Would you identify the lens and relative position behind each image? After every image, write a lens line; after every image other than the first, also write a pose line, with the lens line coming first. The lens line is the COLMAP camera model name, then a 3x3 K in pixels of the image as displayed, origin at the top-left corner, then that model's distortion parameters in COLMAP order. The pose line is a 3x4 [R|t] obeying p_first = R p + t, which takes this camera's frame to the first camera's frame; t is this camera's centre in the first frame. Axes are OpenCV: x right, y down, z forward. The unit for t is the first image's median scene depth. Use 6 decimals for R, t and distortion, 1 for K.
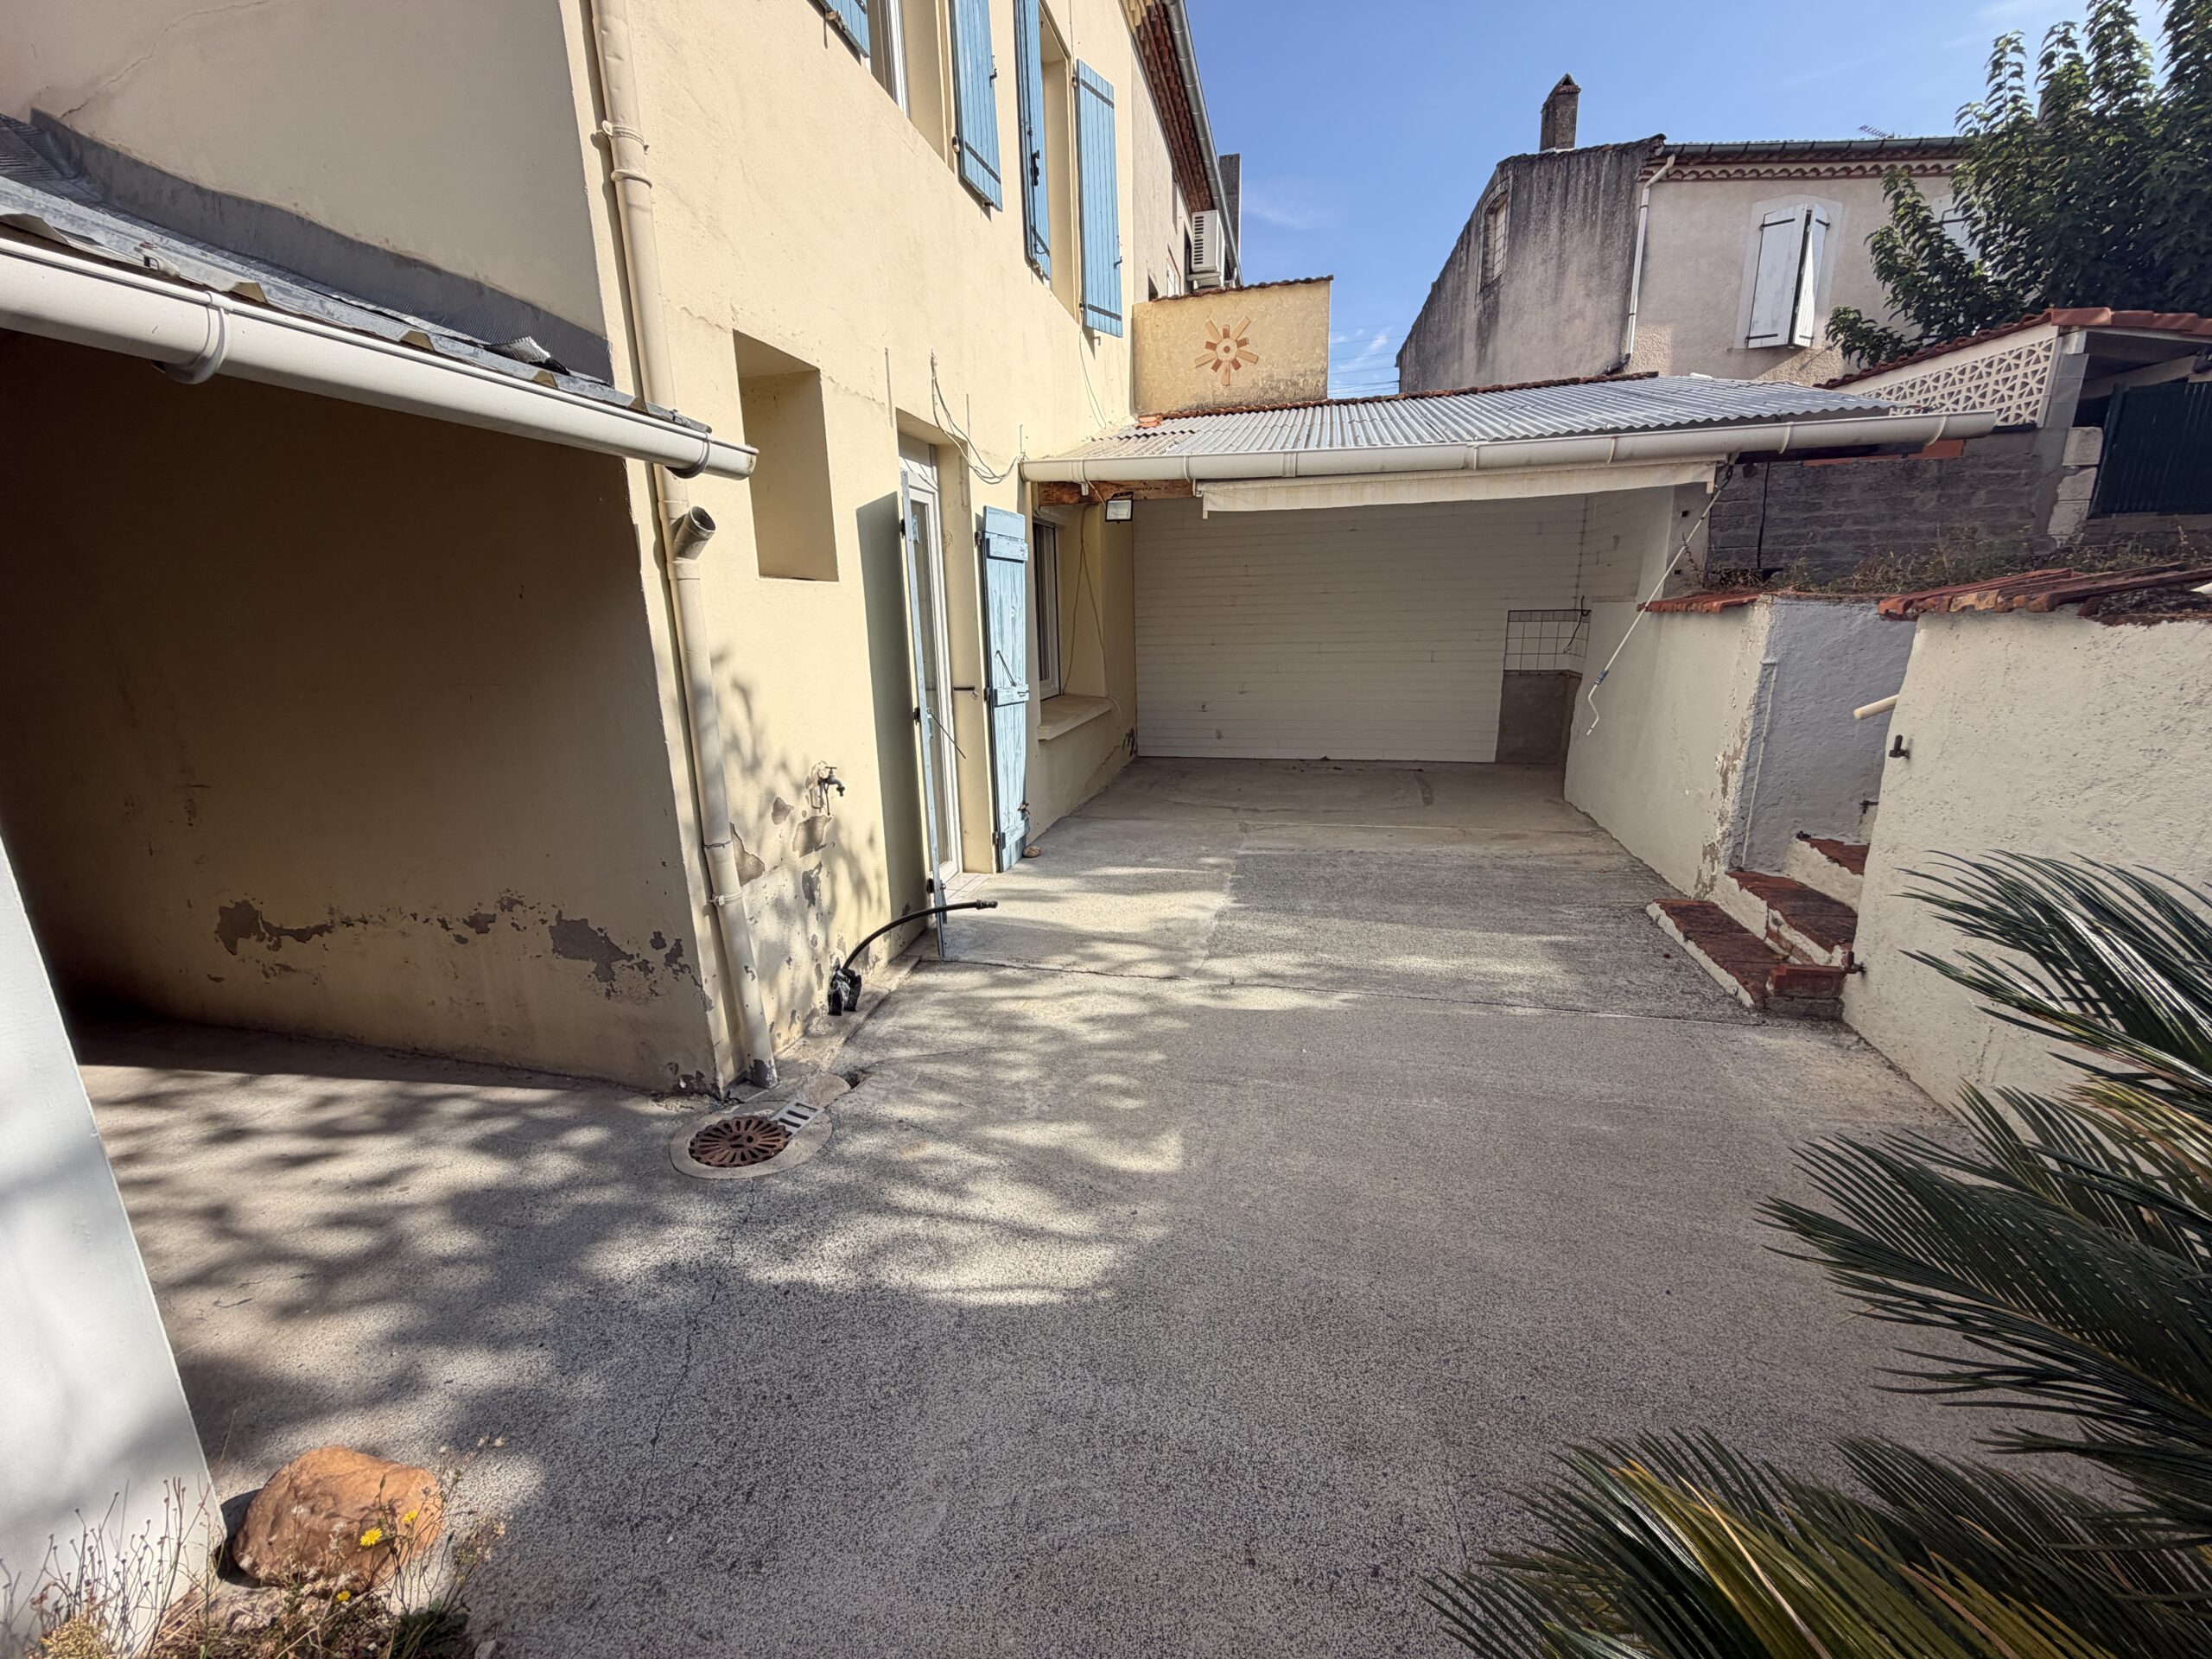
lens RADIAL K [[879.7, 0, 1102.0], [0, 879.7, 827.7], [0, 0, 1]] dist [-0.001057, -0.000305]
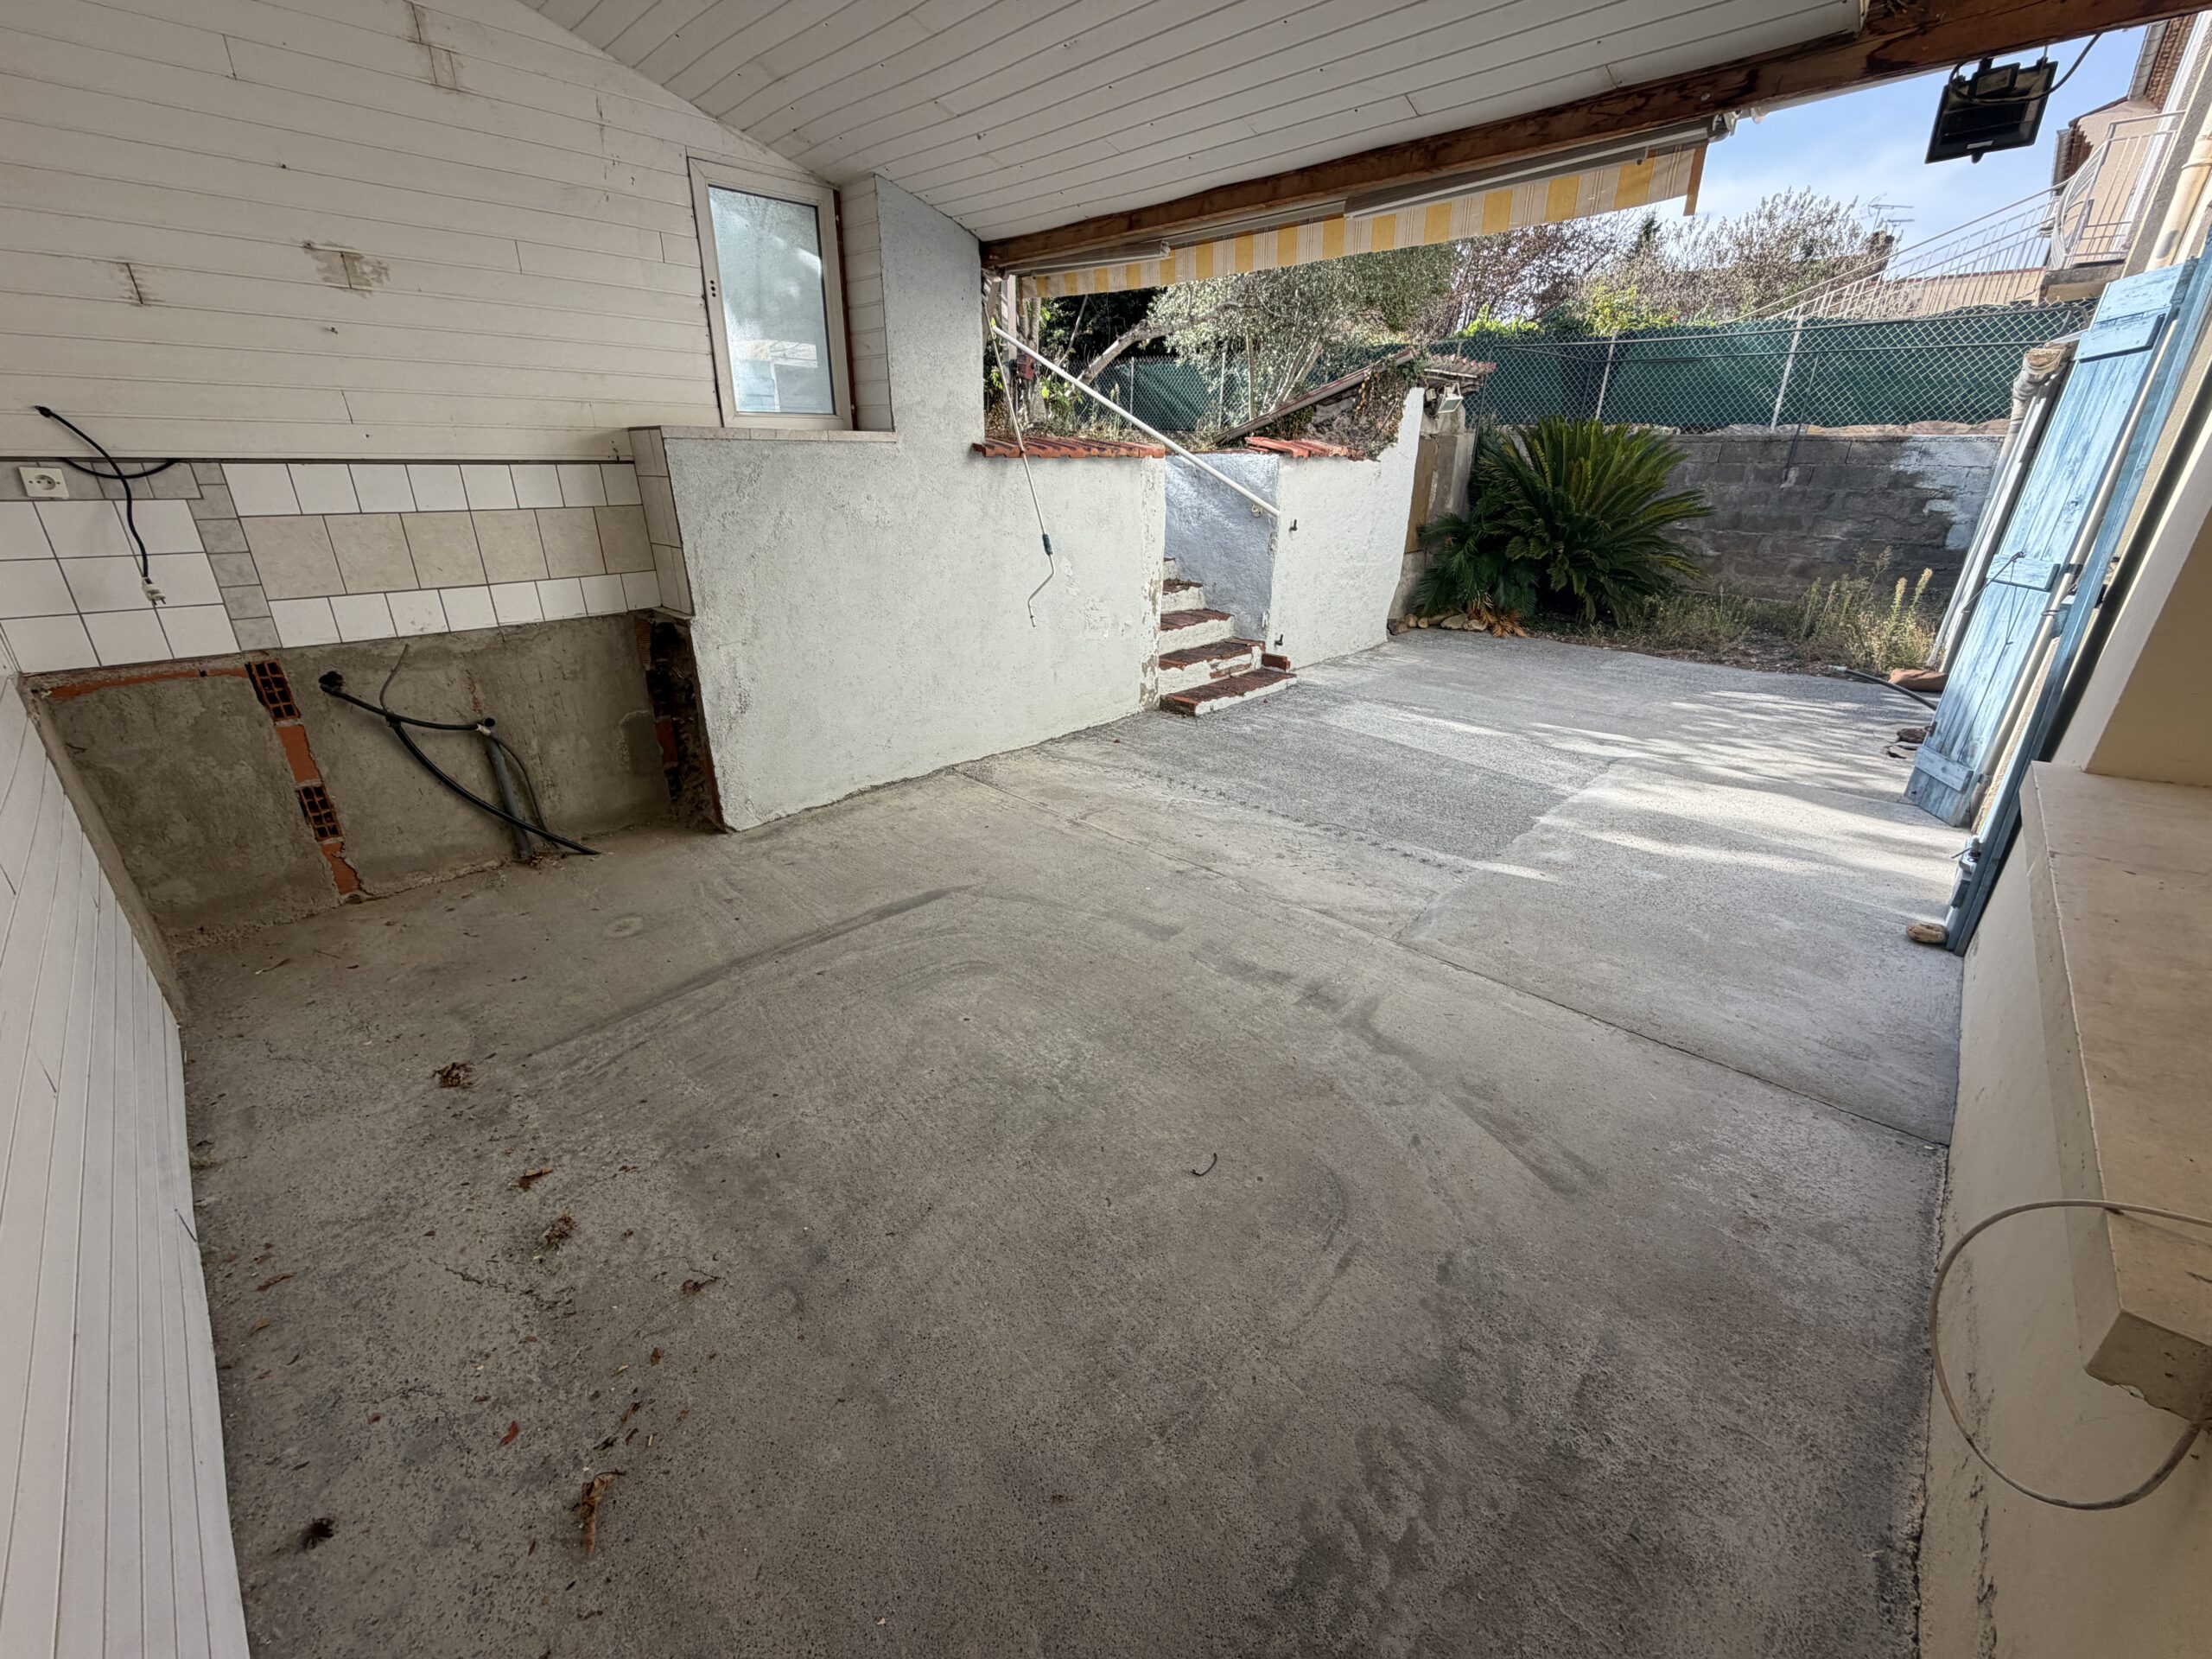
lens RADIAL K [[879.7, 0, 1101.6], [0, 879.7, 823.7], [0, 0, 1]] dist [-0.001057, -0.000305]
pose [[-0.871386, -0.170425, 0.460045, 0.166322], [0.132395, 0.821244, 0.555005, -0.537996], [-0.472396, 0.544531, -0.693057, 2.245889]]
